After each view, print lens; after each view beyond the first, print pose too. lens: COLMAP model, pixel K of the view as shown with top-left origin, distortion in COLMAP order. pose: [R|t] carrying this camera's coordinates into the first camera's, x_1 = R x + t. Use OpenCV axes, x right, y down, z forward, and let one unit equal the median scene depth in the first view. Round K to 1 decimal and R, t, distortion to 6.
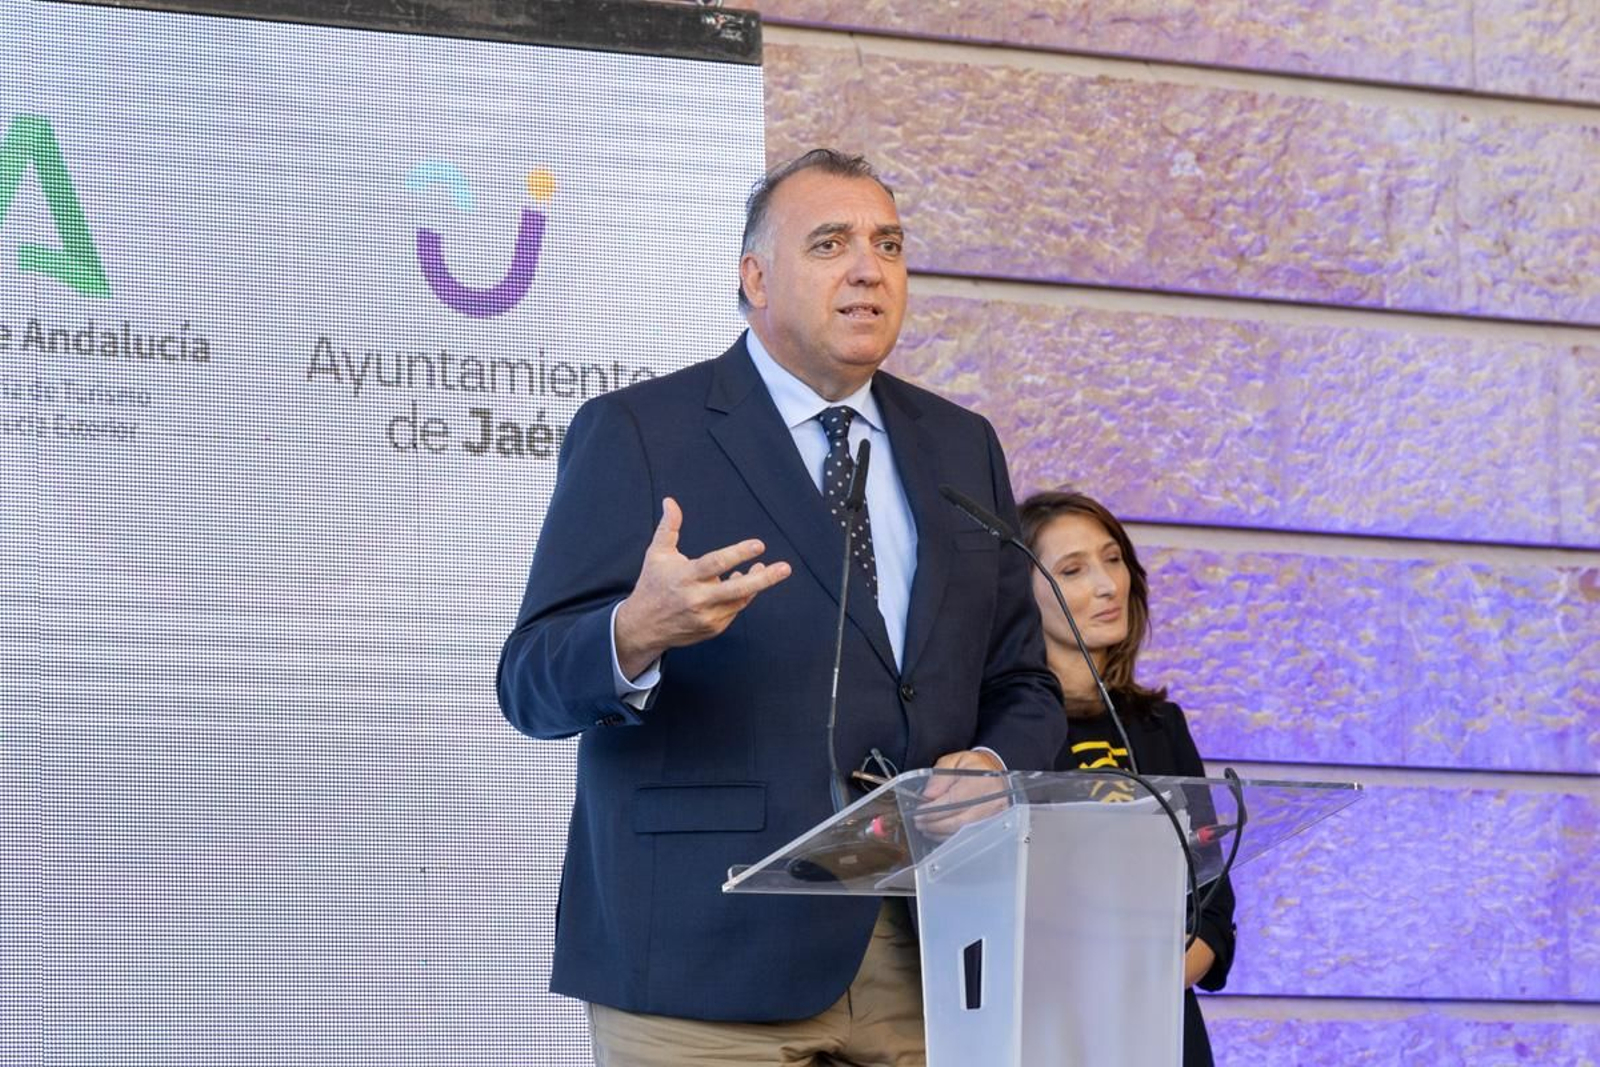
lens RADIAL K [[6895.2, 0, 800.0], [0, 6895.2, 533.5], [0, 0, 1]] dist [0.127366, -1.402443]
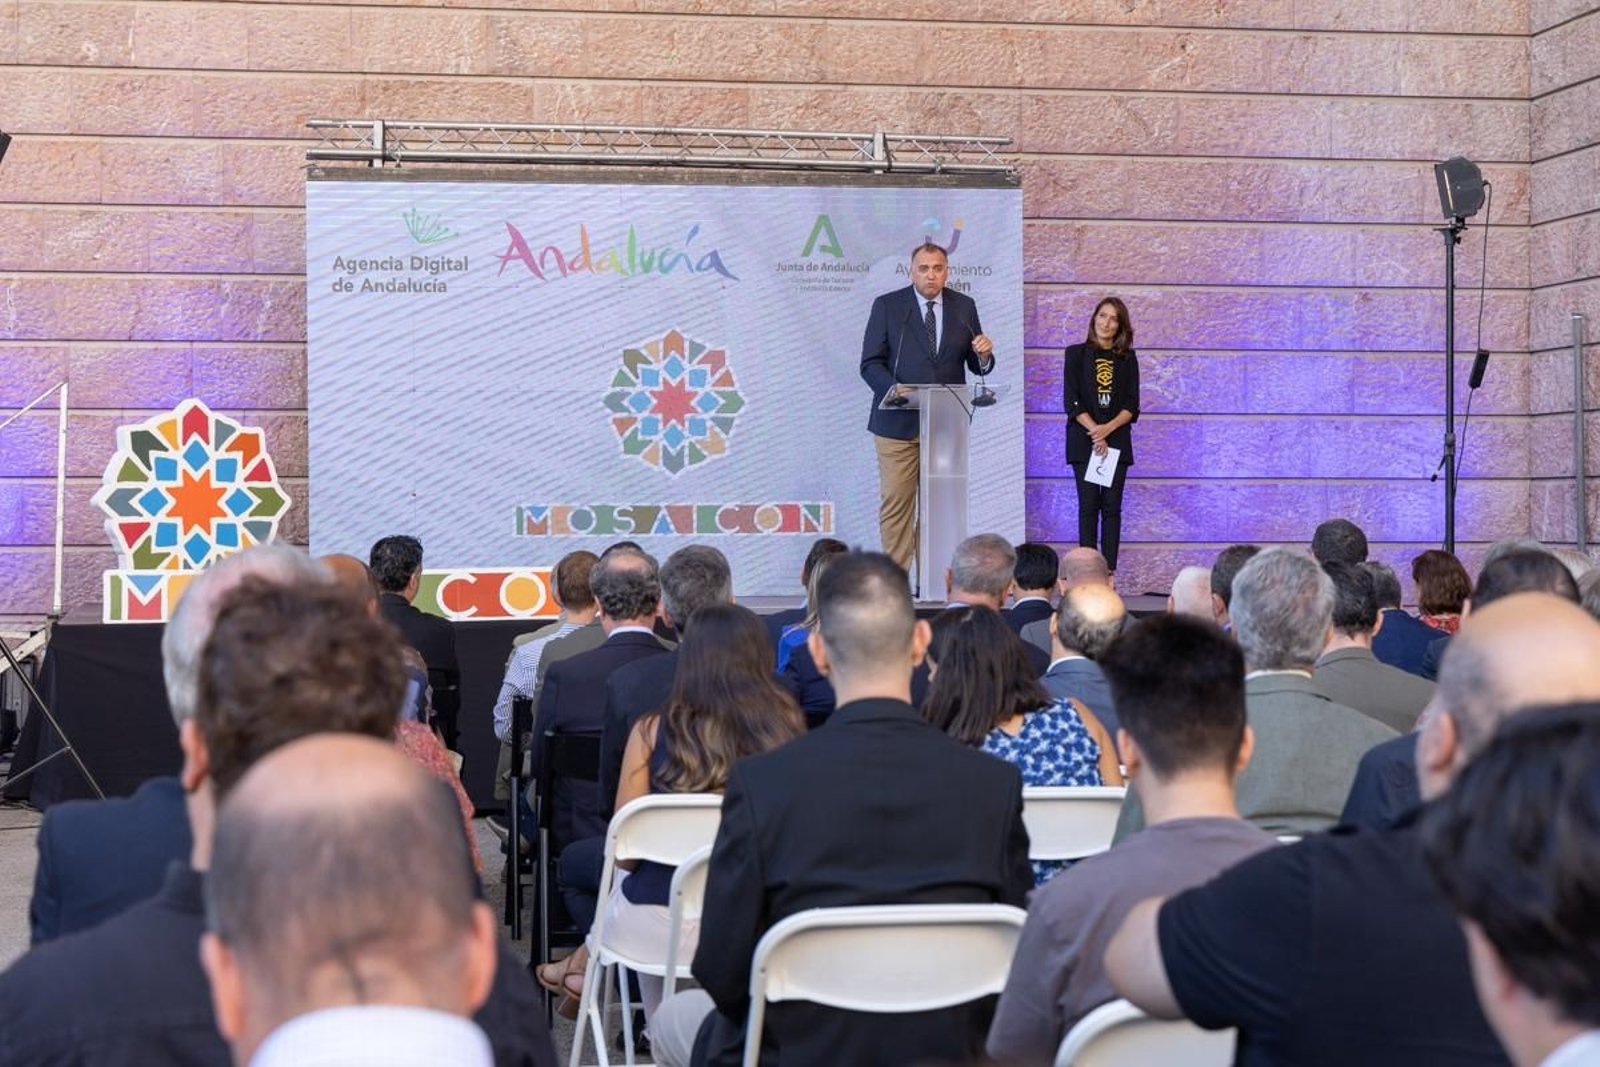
lens RADIAL K [[2902.9, 0, 815.8], [0, 2902.9, 497.7], [0, 0, 1]] dist [0.045881, -0.216612]
pose [[0.923767, 0.016109, -0.382616, 0.439382], [0.029233, 0.993233, 0.112397, -0.068461], [0.381837, -0.115014, 0.917045, -0.505966]]
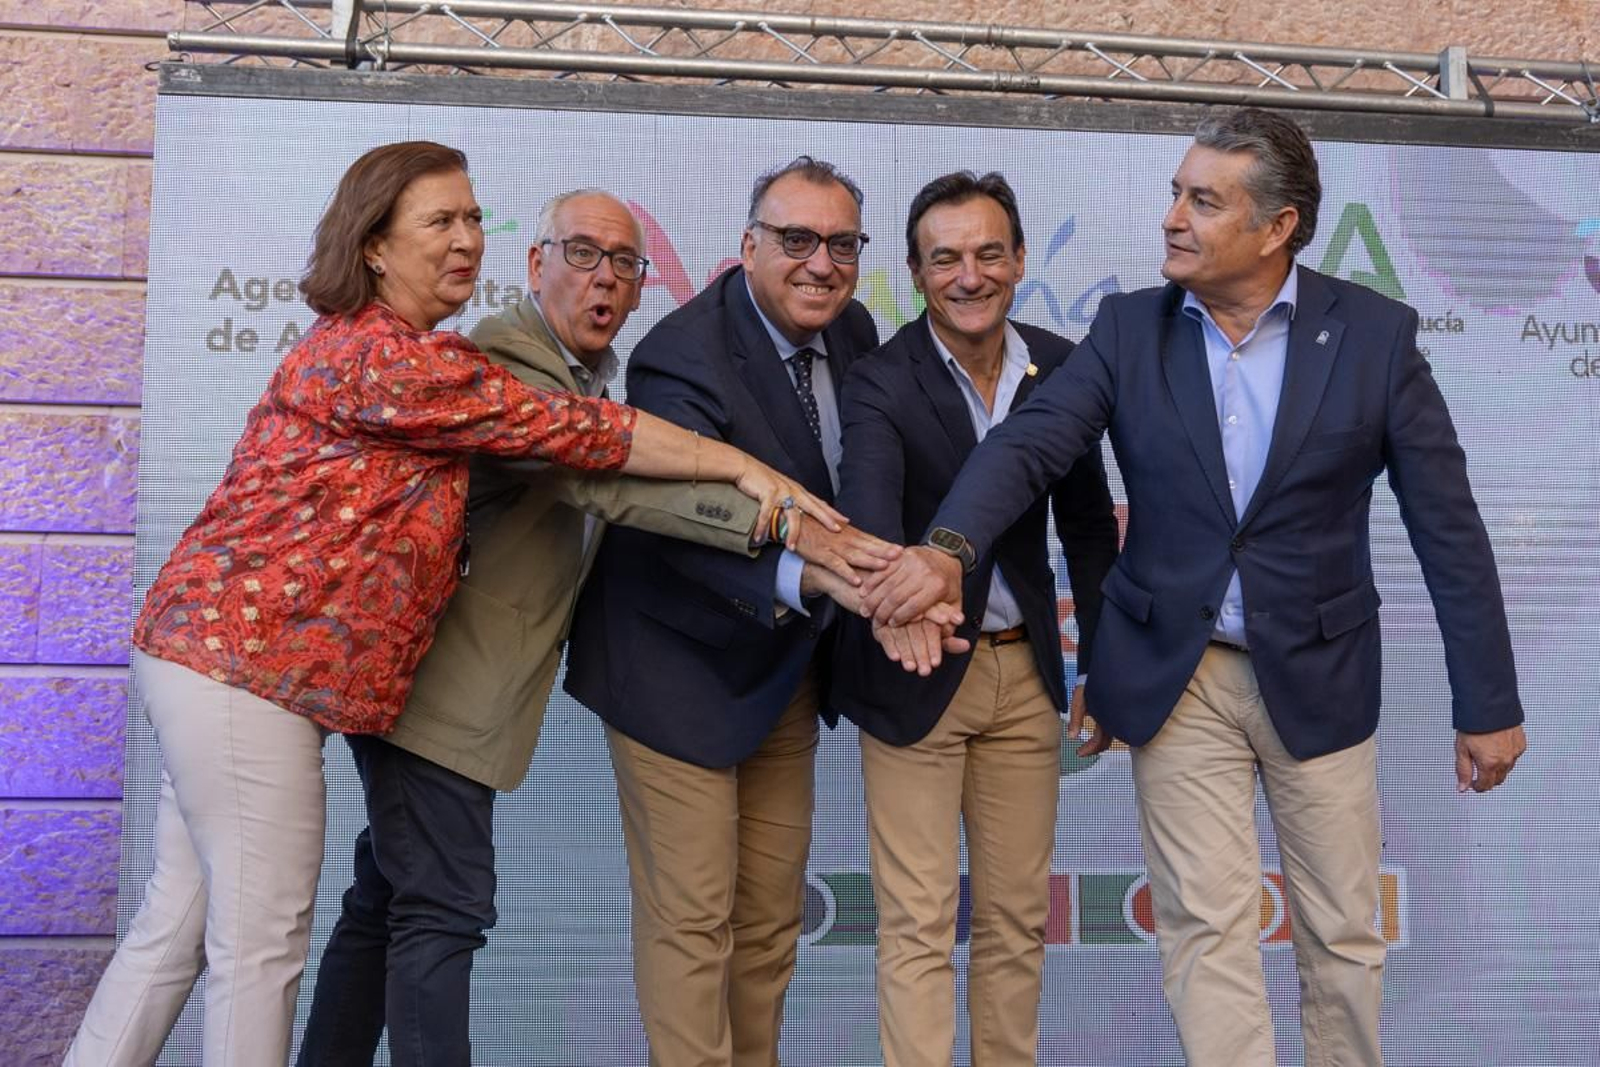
lens RADIAL K [[1668.3, 0, 814.0], [0, 1668.3, 609.6], [0, 0, 1]] dist [0.004426, 0.004982]
pose [[0.894673, -0.032698, -0.445523, -0.035181], [0.029338, 0.999465, -0.014439, 0.038937], [0.445757, -0.000152, 0.895154, 0.413440]]
